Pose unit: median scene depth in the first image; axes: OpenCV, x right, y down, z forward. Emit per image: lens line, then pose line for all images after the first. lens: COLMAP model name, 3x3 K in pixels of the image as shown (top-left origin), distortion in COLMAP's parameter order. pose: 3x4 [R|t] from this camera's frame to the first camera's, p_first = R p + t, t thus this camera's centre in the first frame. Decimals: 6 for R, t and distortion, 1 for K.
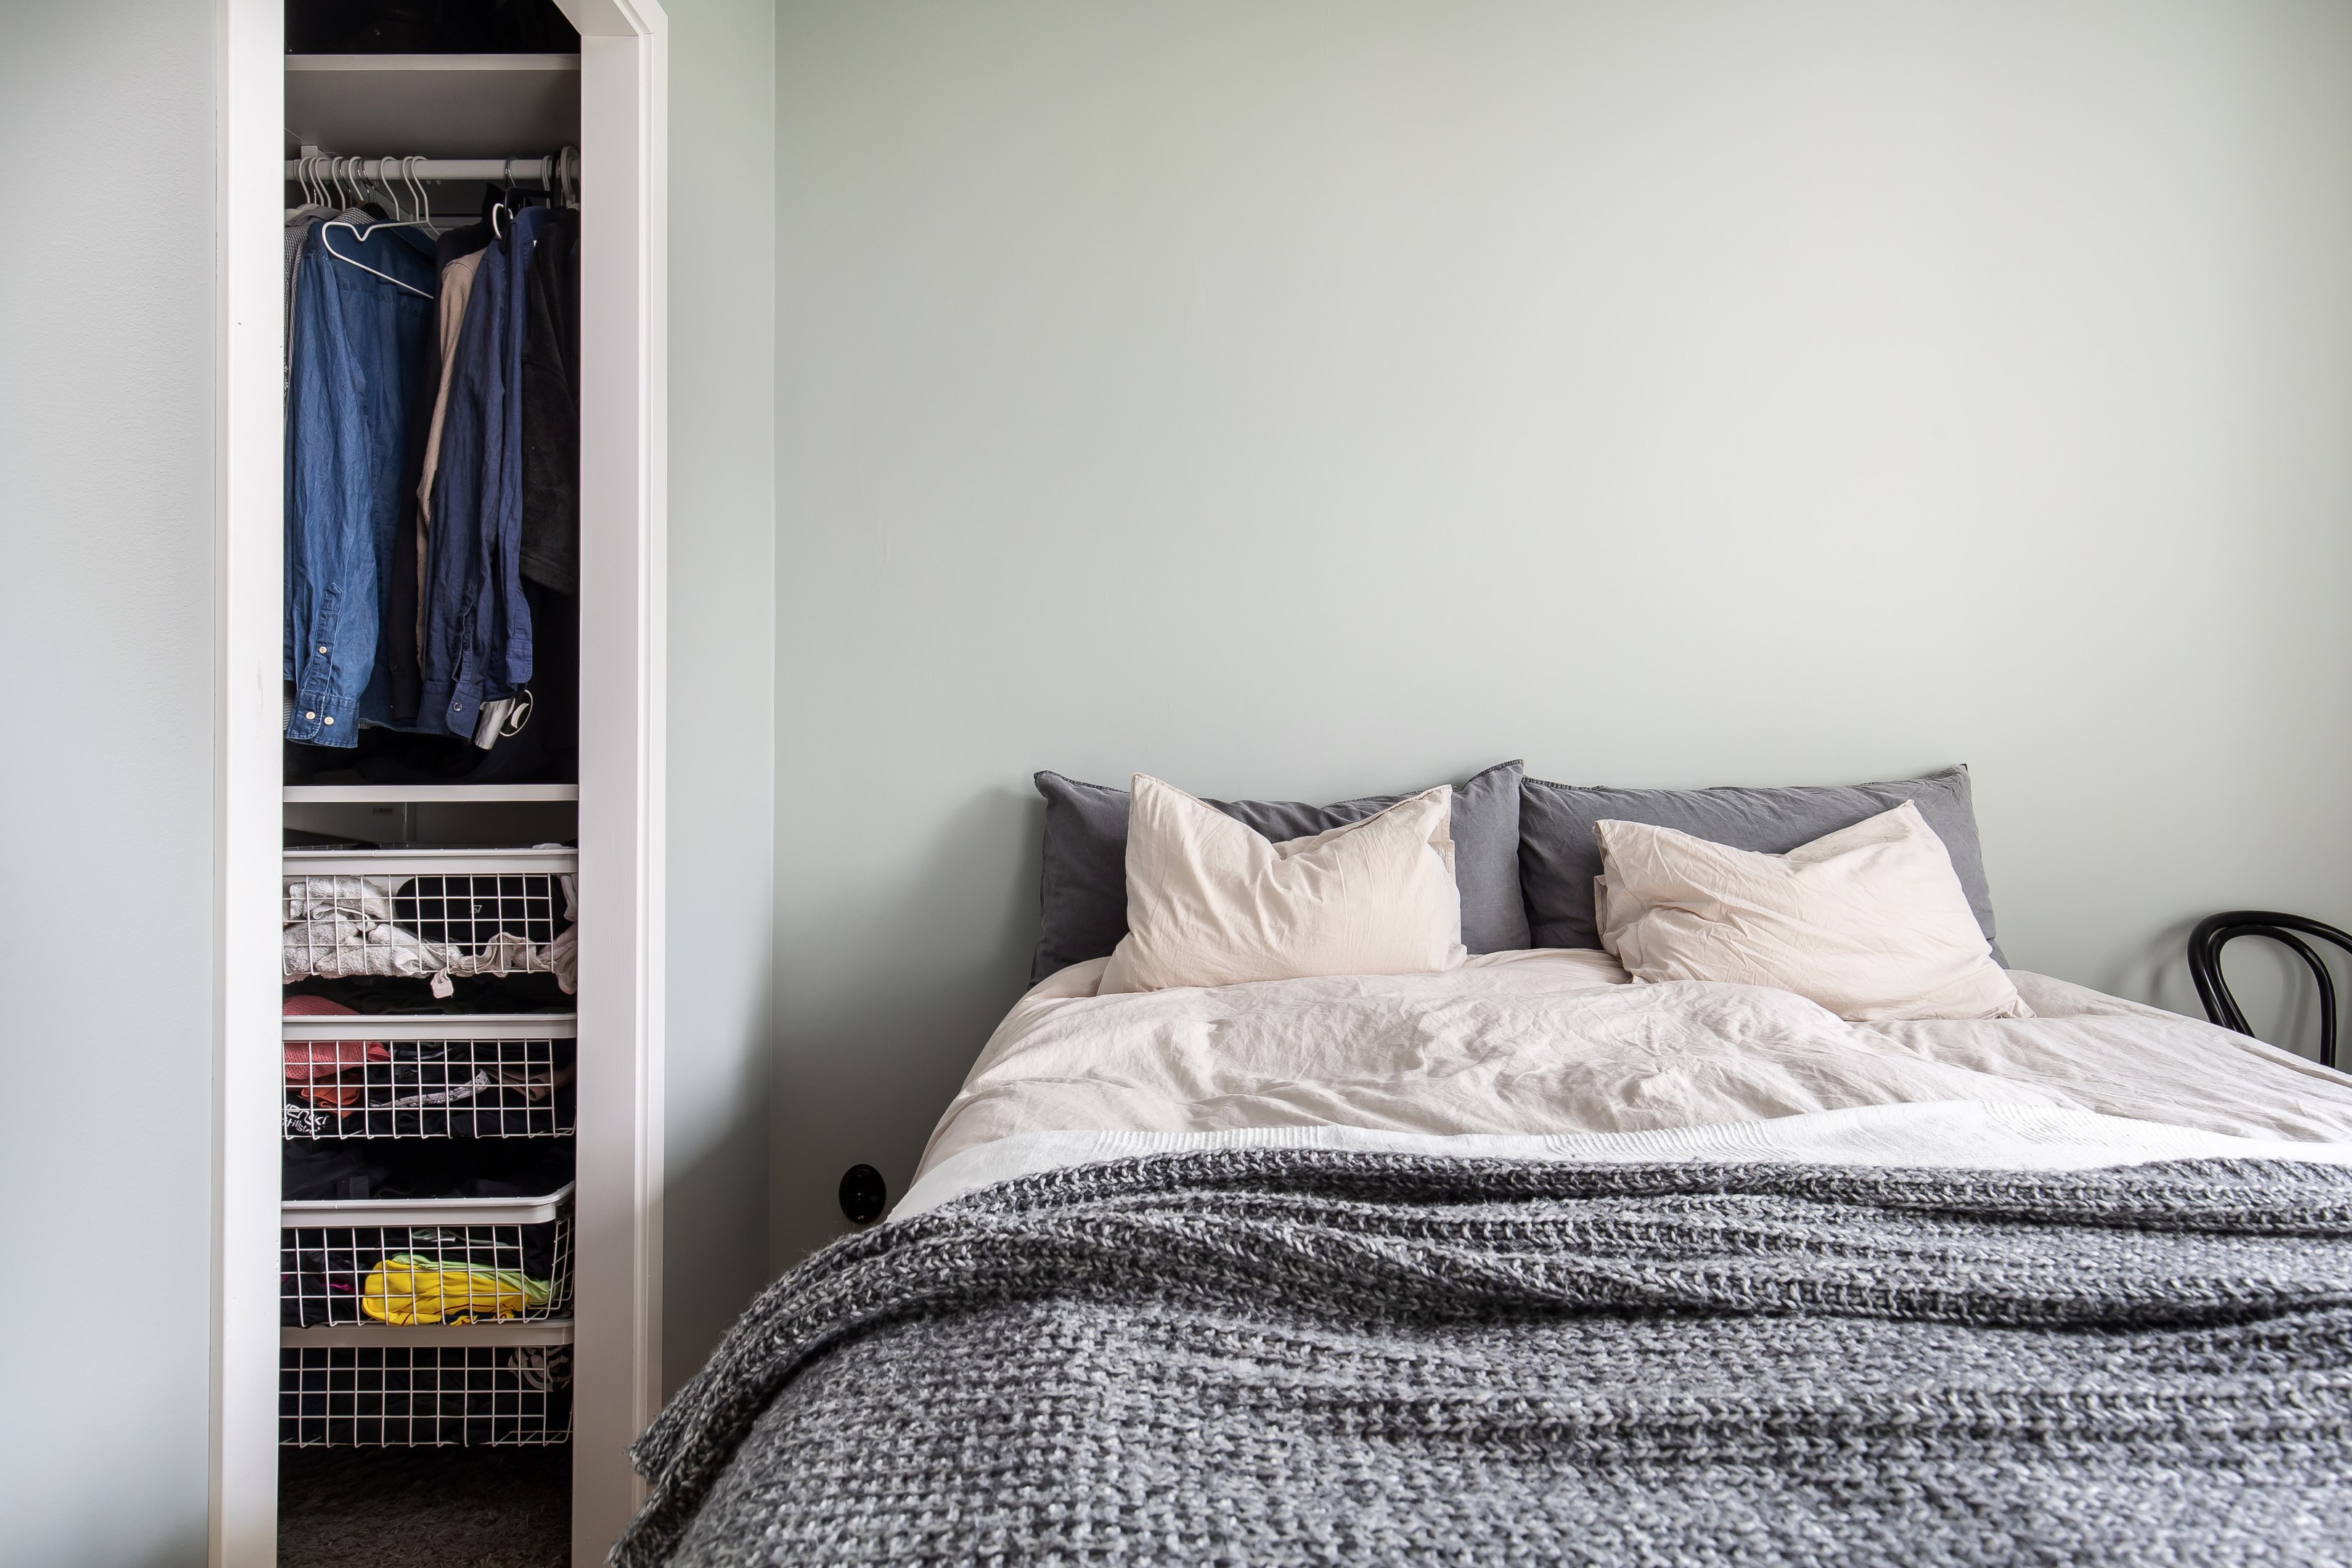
lens RADIAL K [[1312.4, 0, 1166.0], [0, 1312.4, 782.0], [0, 0, 1]] dist [0.002877, -0.000340]
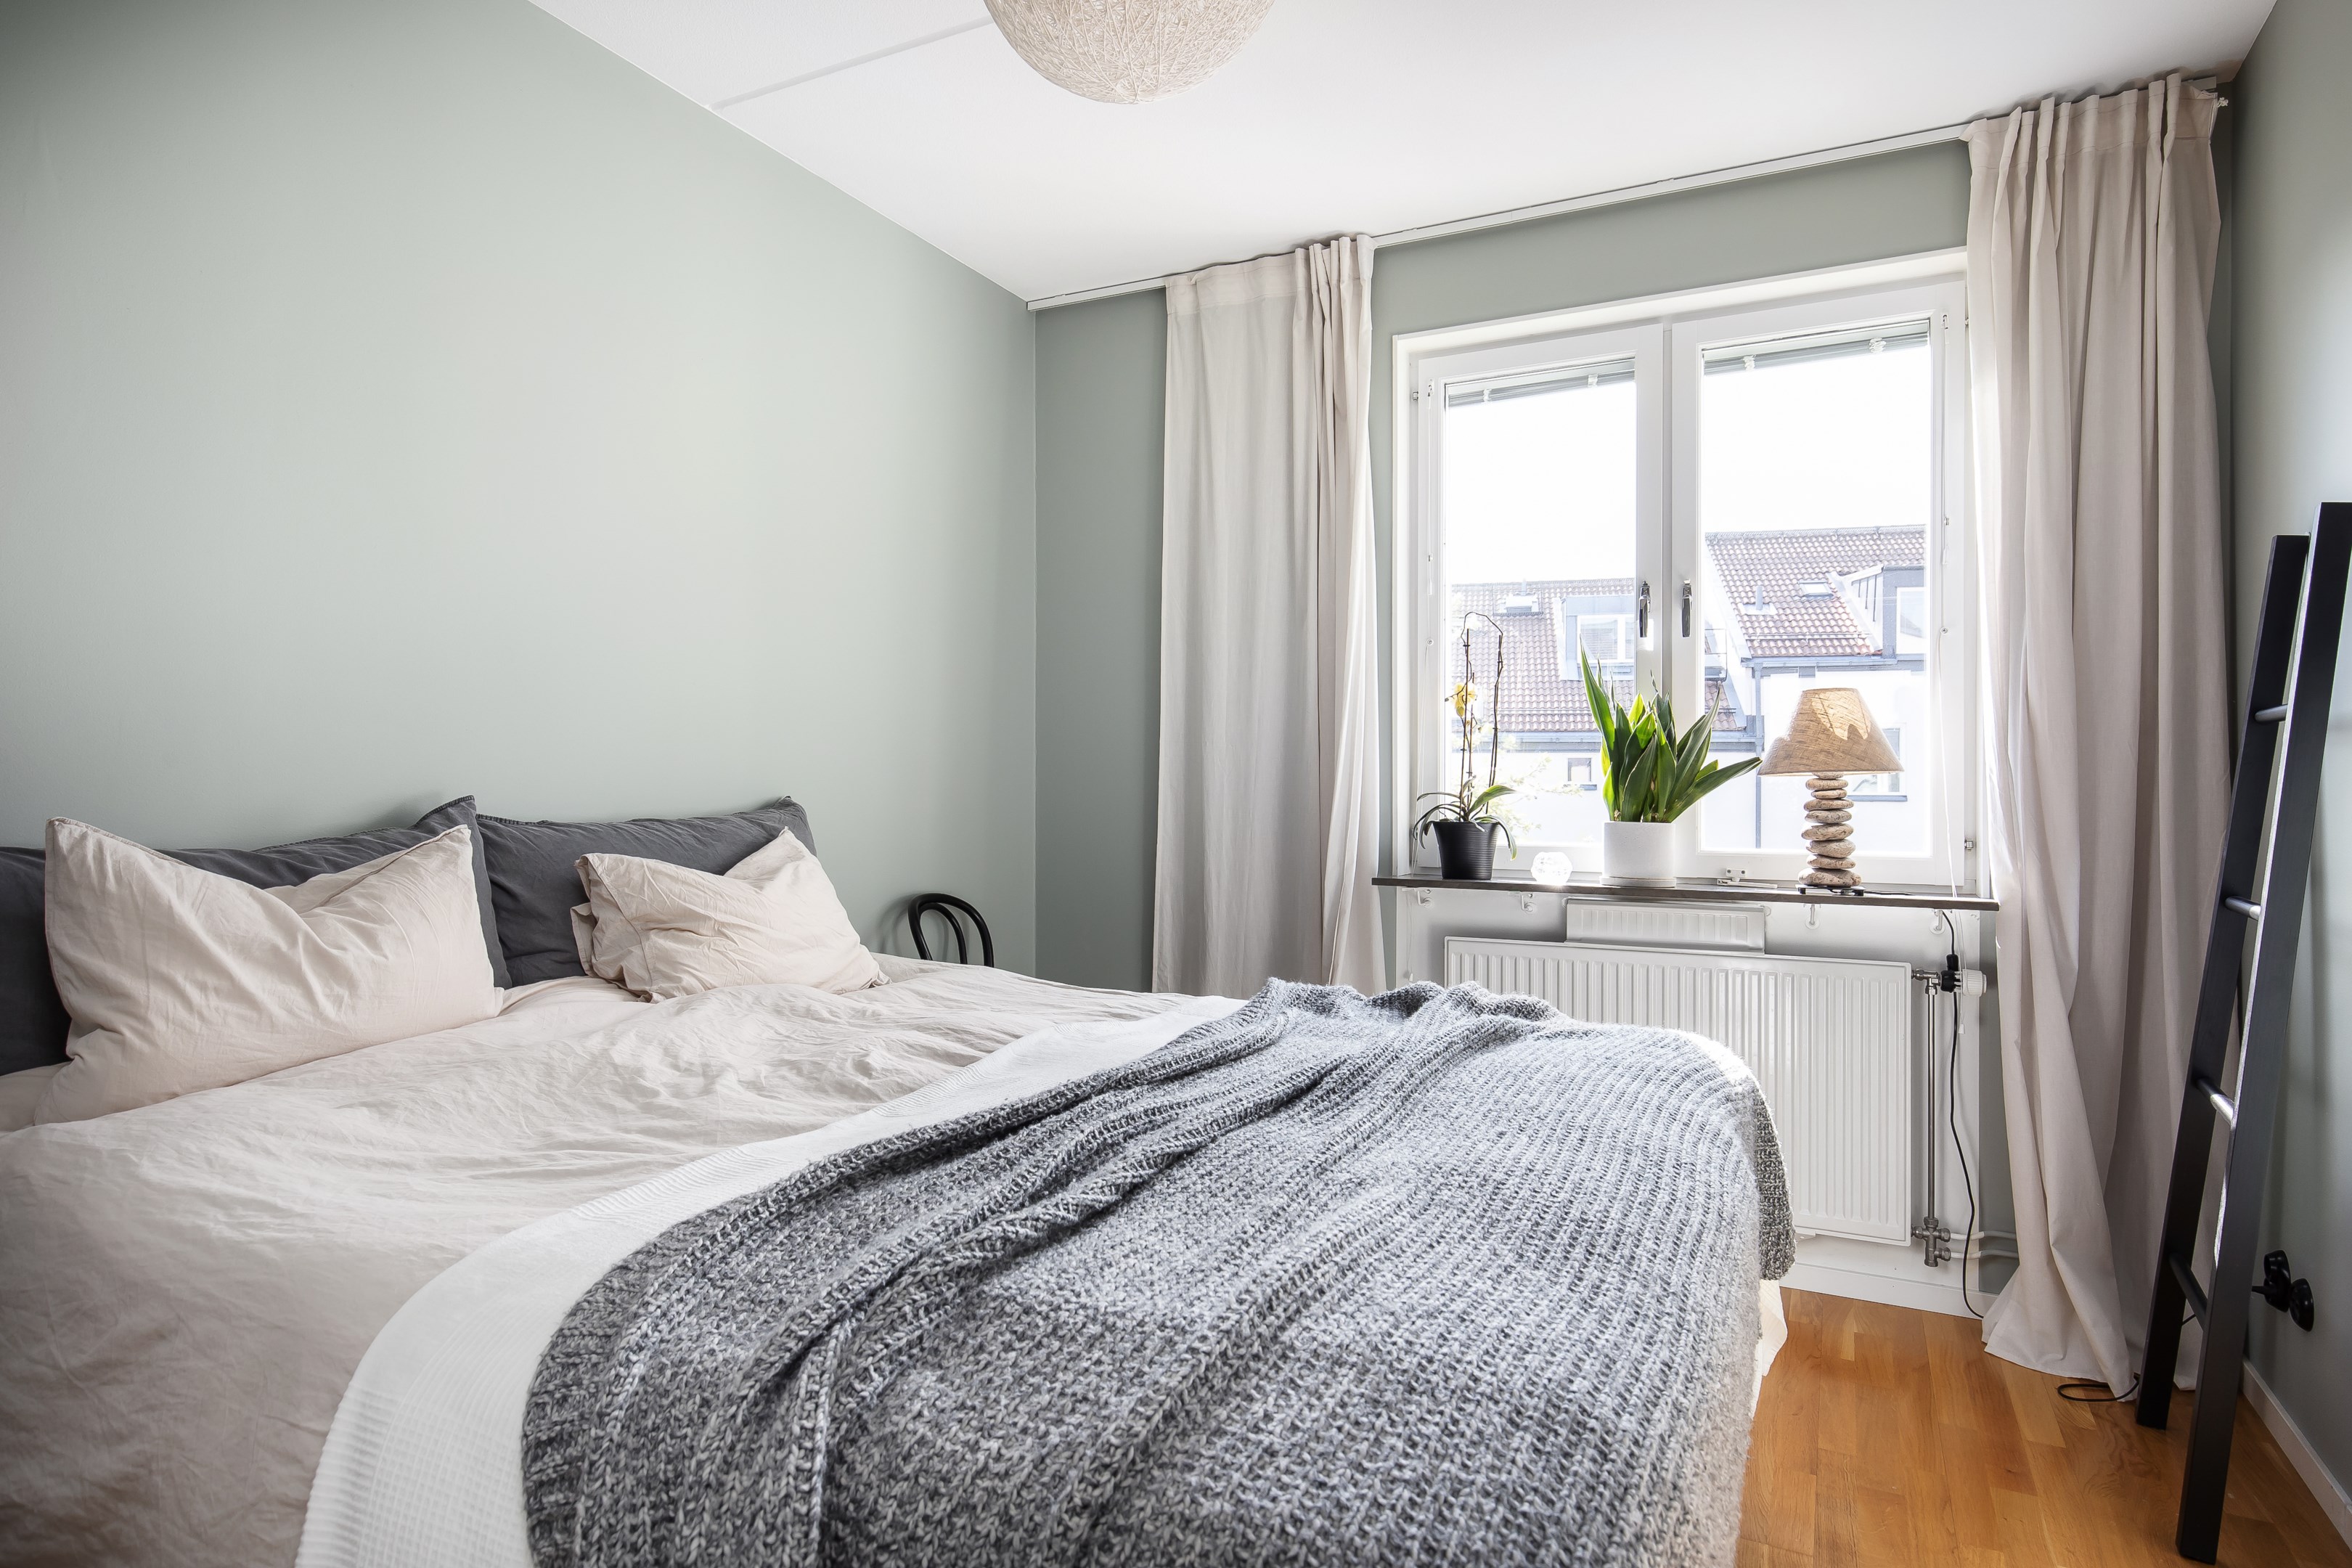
lens RADIAL K [[1312.4, 0, 1157.6], [0, 1312.4, 787.4], [0, 0, 1]] dist [0.002877, -0.000340]
pose [[0.431460, 0.000044, 0.902132, -0.458225], [0.000863, 1.000000, -0.000461, -0.025521], [-0.902132, 0.000977, 0.431459, 0.126339]]
